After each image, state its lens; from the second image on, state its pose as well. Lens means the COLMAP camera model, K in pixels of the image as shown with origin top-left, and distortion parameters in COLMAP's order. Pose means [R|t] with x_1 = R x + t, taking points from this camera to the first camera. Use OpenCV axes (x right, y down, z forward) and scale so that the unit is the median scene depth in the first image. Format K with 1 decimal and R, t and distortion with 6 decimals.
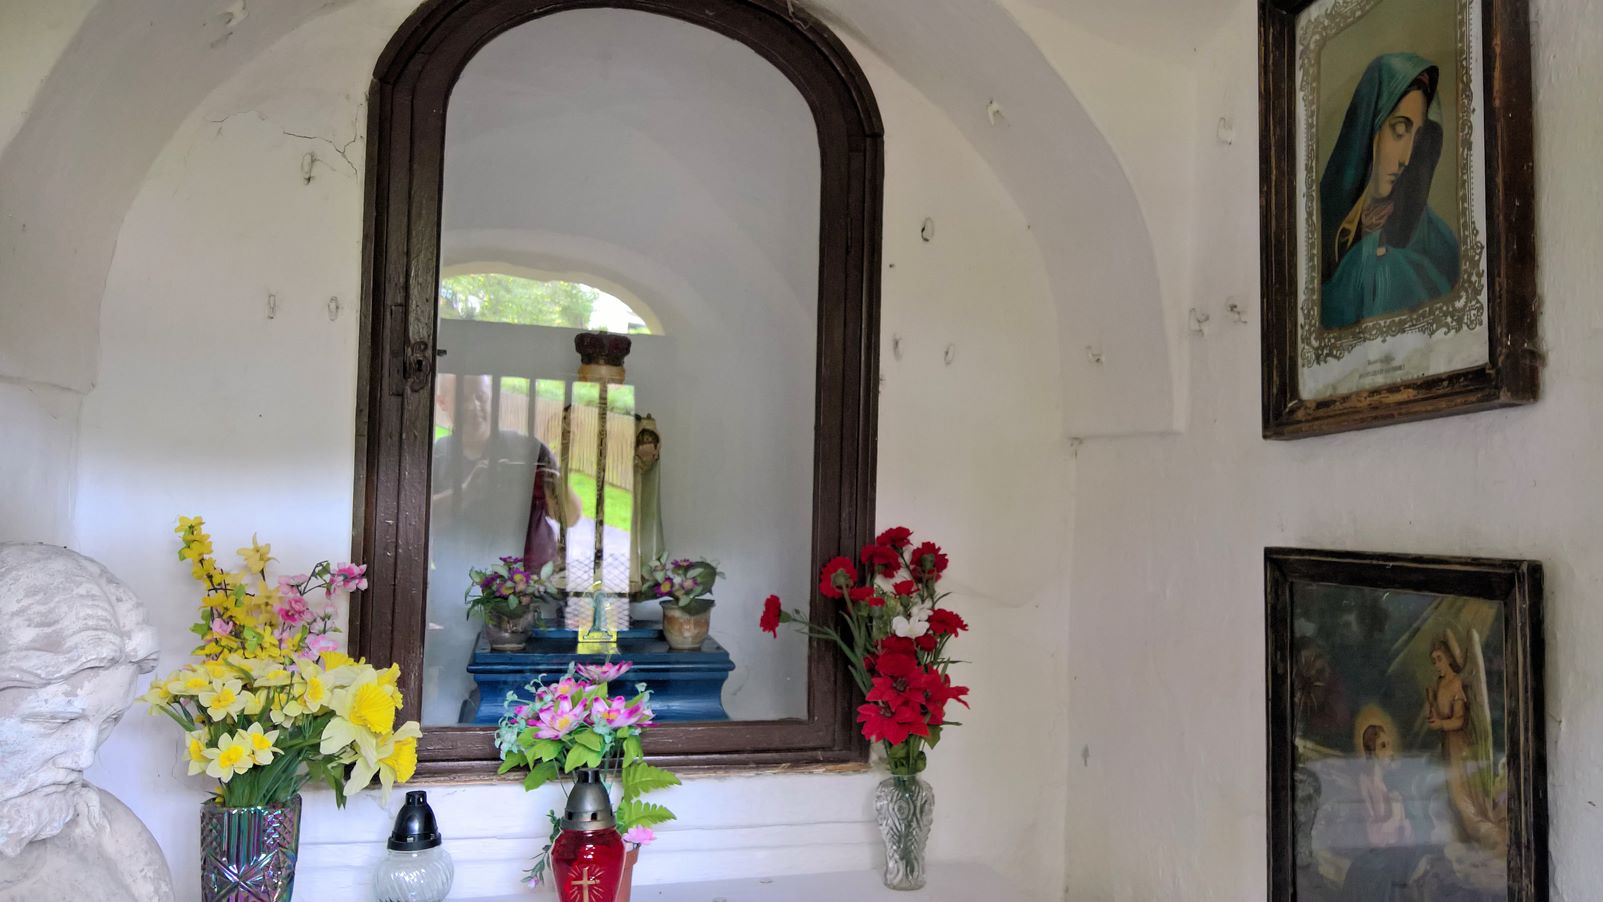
lens RADIAL K [[1218.1, 0, 801.5], [0, 1218.1, 451.0], [0, 0, 1]] dist [0.051575, -0.070171]
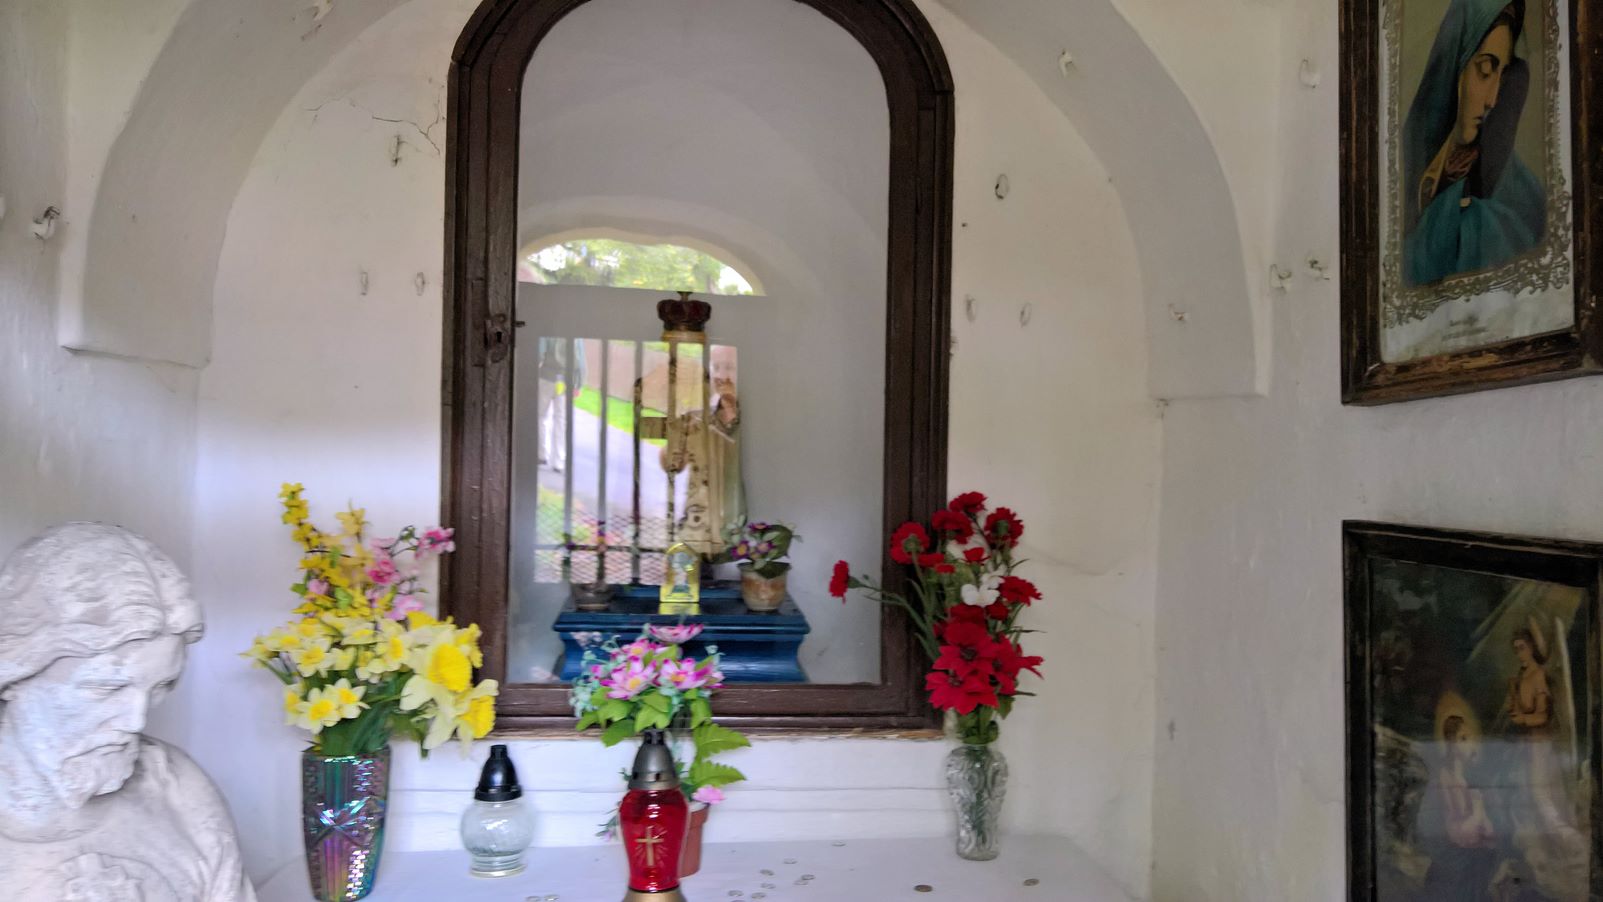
lens RADIAL K [[1211.6, 0, 800.5], [0, 1211.6, 415.8], [0, 0, 1]] dist [0.049713, -0.061793]
pose [[0.989042, -0.006344, -0.147501, 0.099030], [0.009355, 0.999762, 0.019723, -0.022238], [0.147341, -0.020886, 0.988865, 0.016528]]
